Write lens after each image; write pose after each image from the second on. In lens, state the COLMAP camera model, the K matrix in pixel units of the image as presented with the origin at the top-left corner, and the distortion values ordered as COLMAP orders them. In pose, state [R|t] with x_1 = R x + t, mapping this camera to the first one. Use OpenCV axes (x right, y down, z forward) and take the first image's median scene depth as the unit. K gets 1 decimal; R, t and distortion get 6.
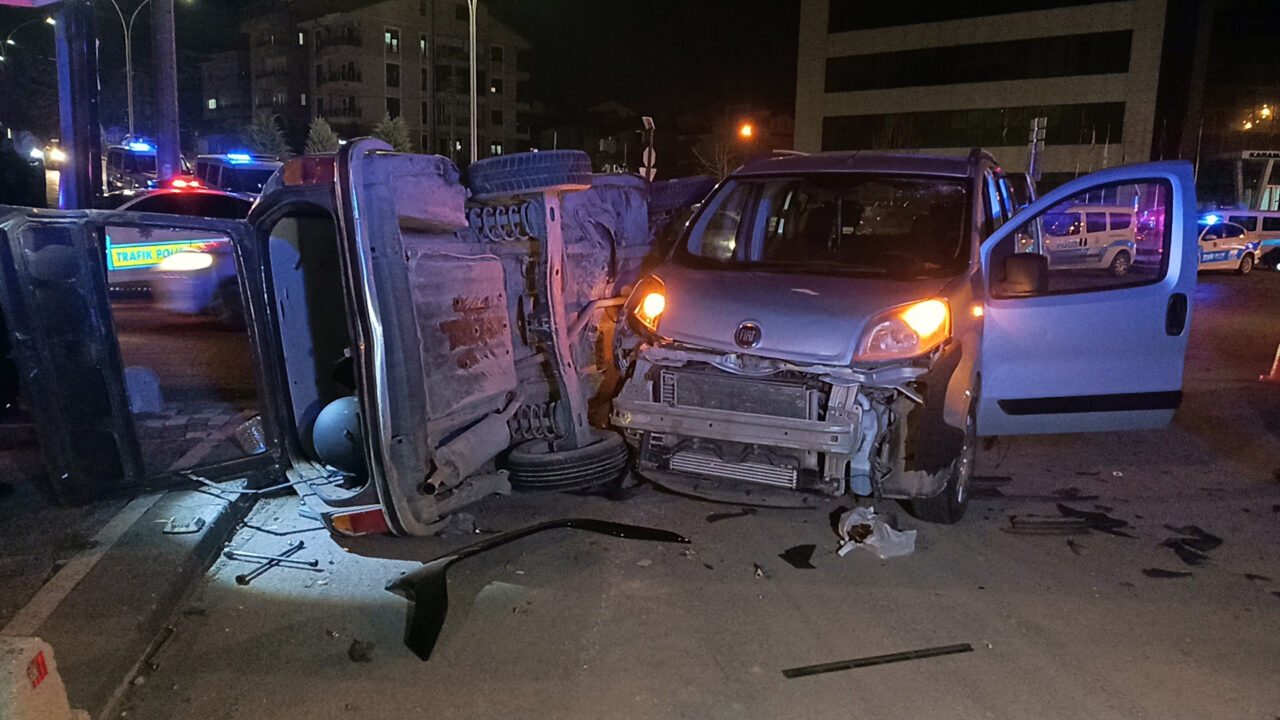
lens RADIAL K [[960.5, 0, 641.1], [0, 960.5, 360.3], [0, 0, 1]] dist [0.017836, -0.011937]
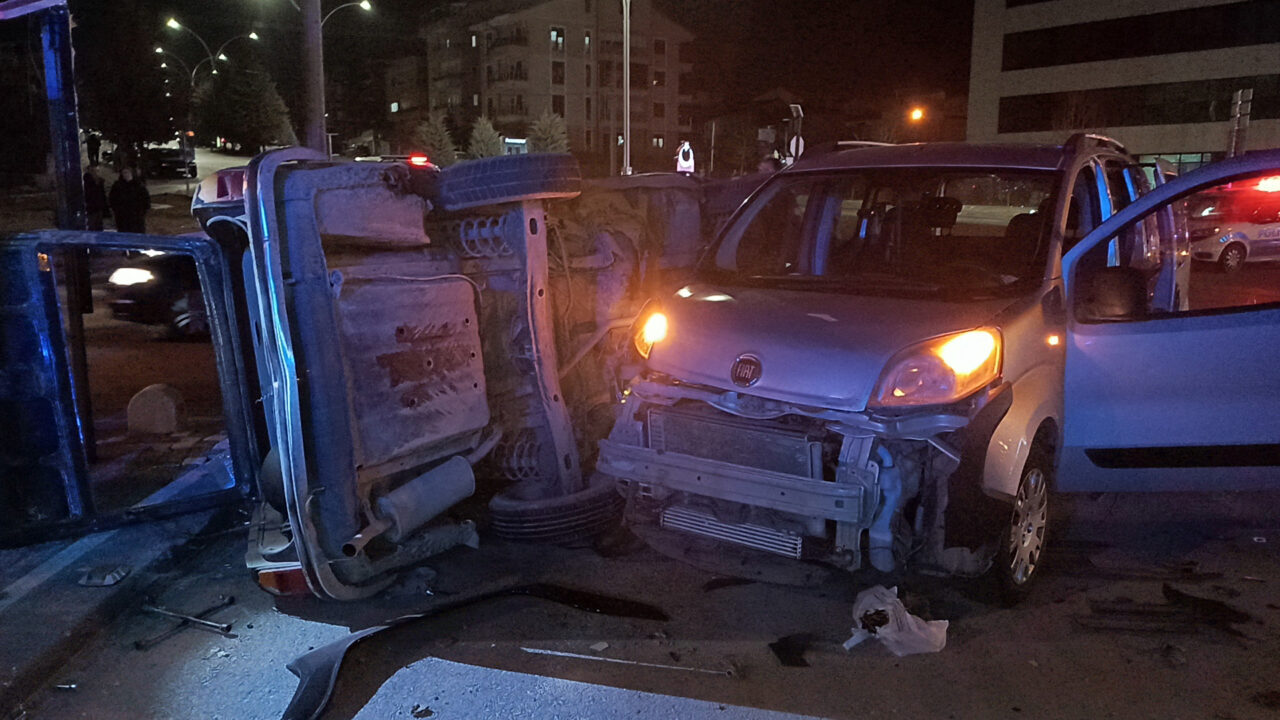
lens RADIAL K [[960.5, 0, 640.4], [0, 960.5, 359.2], [0, 0, 1]] dist [0.017836, -0.011937]
pose [[0.984638, 0.010094, -0.174314, 0.157426], [-0.008649, 0.999922, 0.009050, -0.040649], [0.174391, -0.007403, 0.984649, 0.159792]]
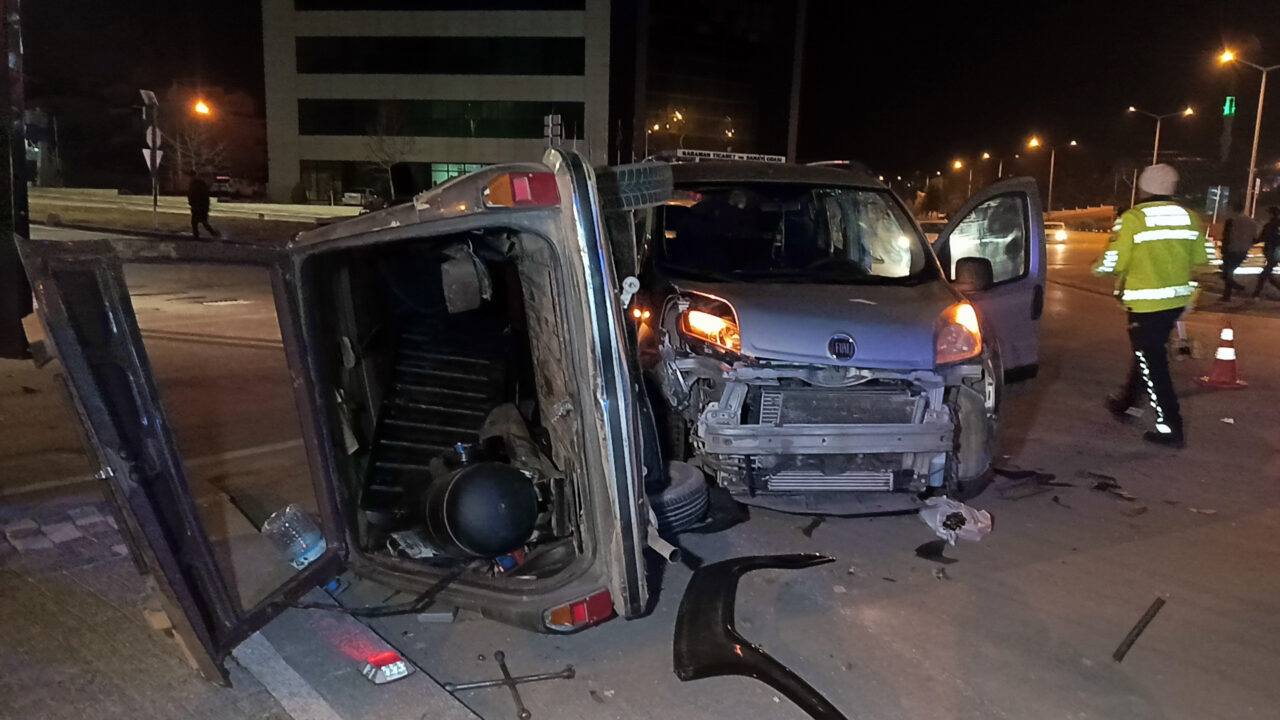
lens RADIAL K [[960.5, 0, 641.2], [0, 960.5, 358.4], [0, 0, 1]] dist [0.017836, -0.011937]
pose [[0.849991, -0.083894, 0.520074, -0.570225], [0.077331, 0.996414, 0.034347, -0.063499], [-0.521090, 0.011023, 0.853431, 0.228841]]
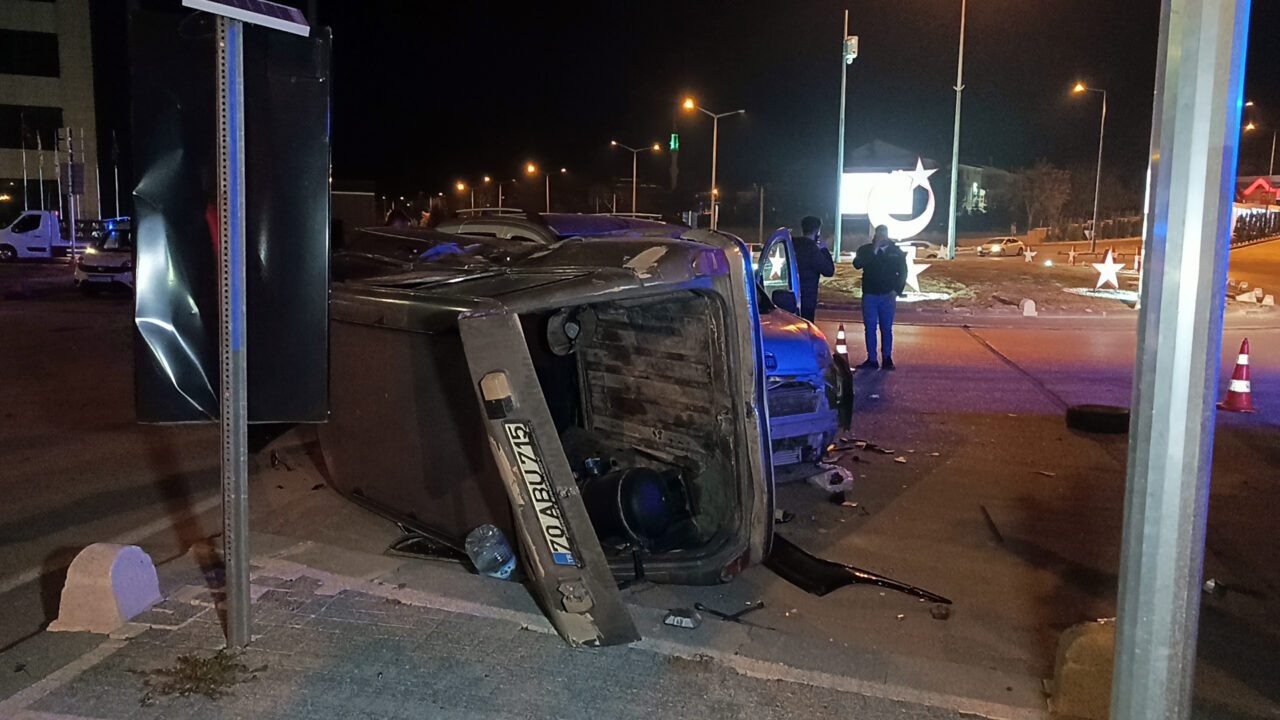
lens RADIAL K [[960.5, 0, 645.8], [0, 960.5, 354.8], [0, 0, 1]] dist [0.017836, -0.011937]
pose [[0.478776, -0.119268, 0.869798, -1.126803], [0.127144, 0.989704, 0.065724, -0.143622], [-0.868682, 0.079122, 0.489011, 0.449771]]
